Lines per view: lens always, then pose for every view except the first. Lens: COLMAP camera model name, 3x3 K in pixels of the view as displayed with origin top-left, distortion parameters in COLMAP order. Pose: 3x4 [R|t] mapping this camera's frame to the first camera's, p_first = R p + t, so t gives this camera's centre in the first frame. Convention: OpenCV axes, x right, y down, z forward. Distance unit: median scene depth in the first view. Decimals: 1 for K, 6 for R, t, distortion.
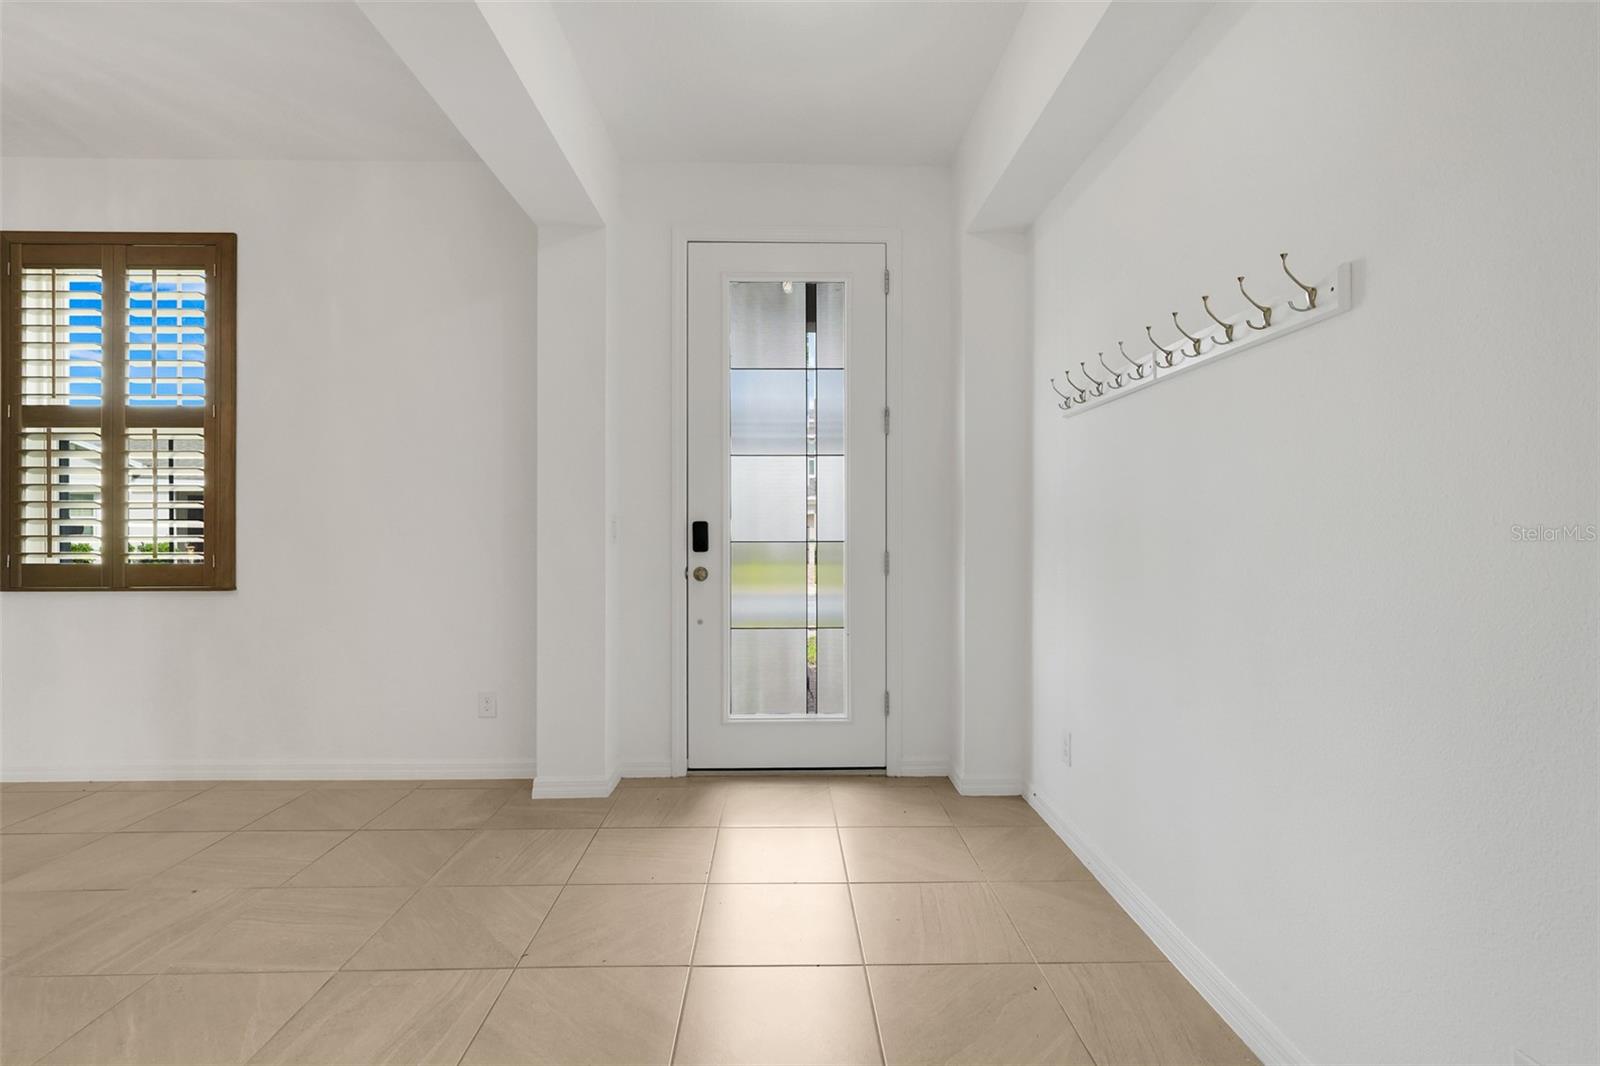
lens RADIAL K [[731.0, 0, 792.8], [0, 731.0, 535.5], [0, 0, 1]] dist [-0.012367, 0.011079]
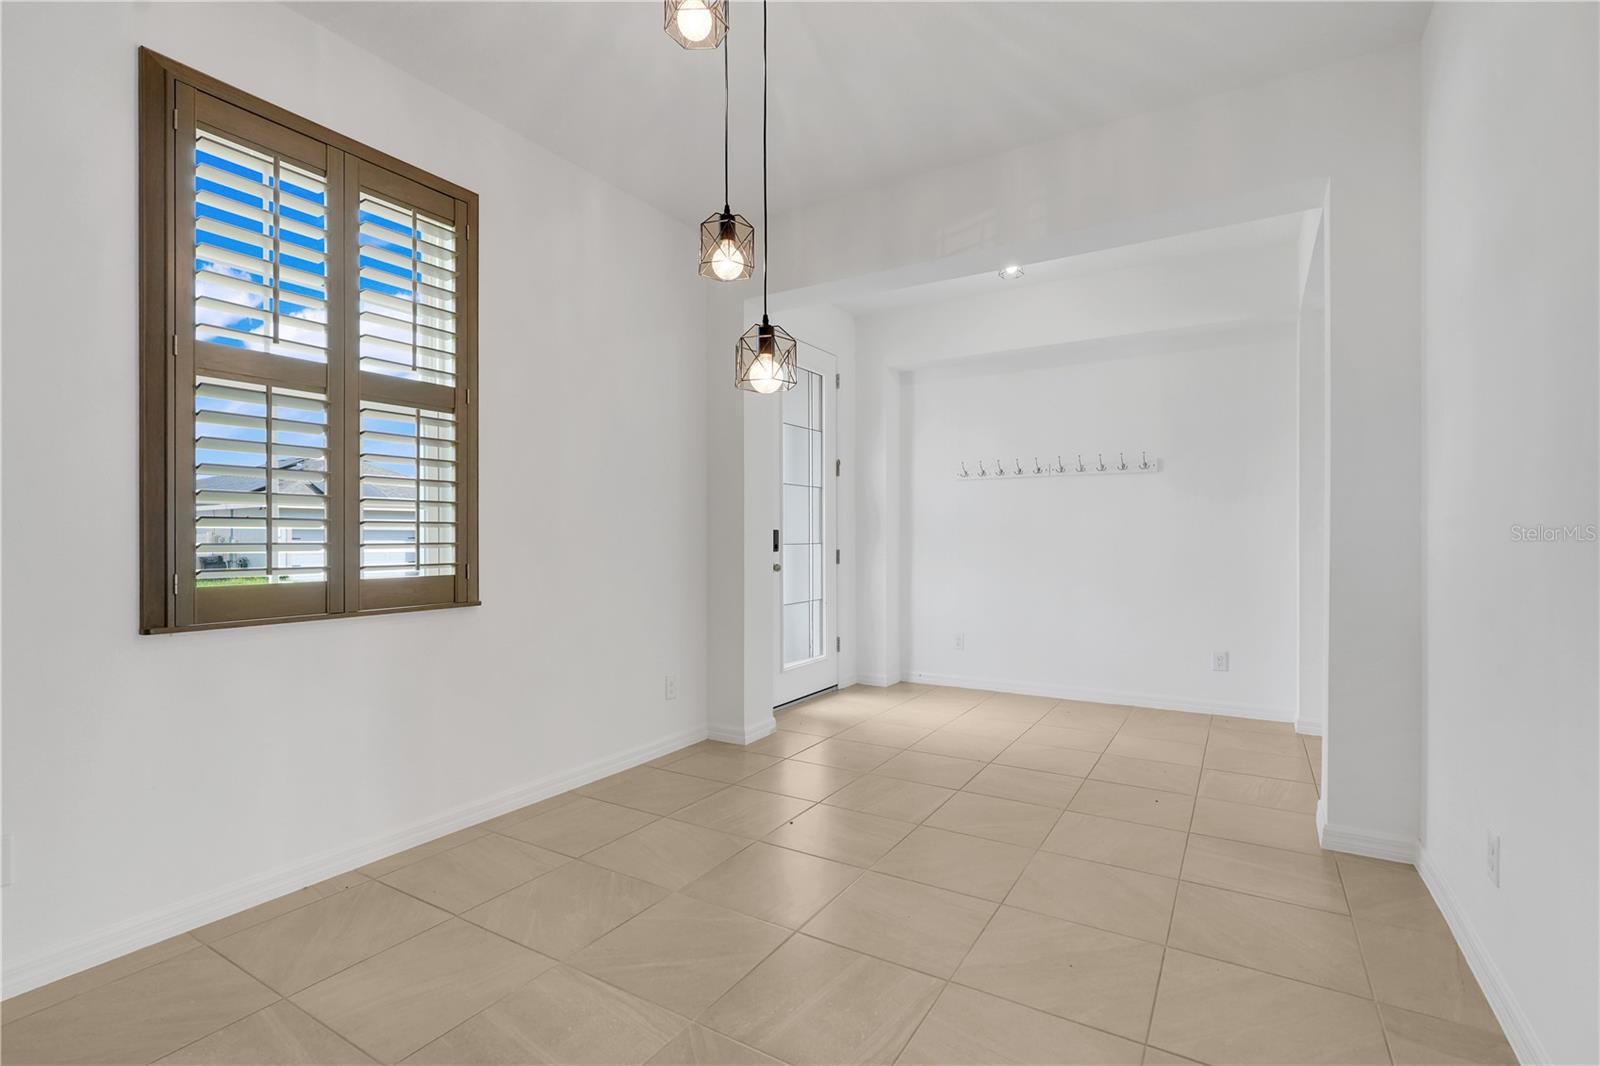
lens RADIAL K [[731.0, 0, 792.8], [0, 731.0, 535.5], [0, 0, 1]] dist [-0.012367, 0.011079]
pose [[0.548403, 0.001608, 0.836212, -1.292999], [-0.001198, 0.999999, -0.001137, -0.006918], [-0.836213, -0.000378, 0.548405, 0.209820]]
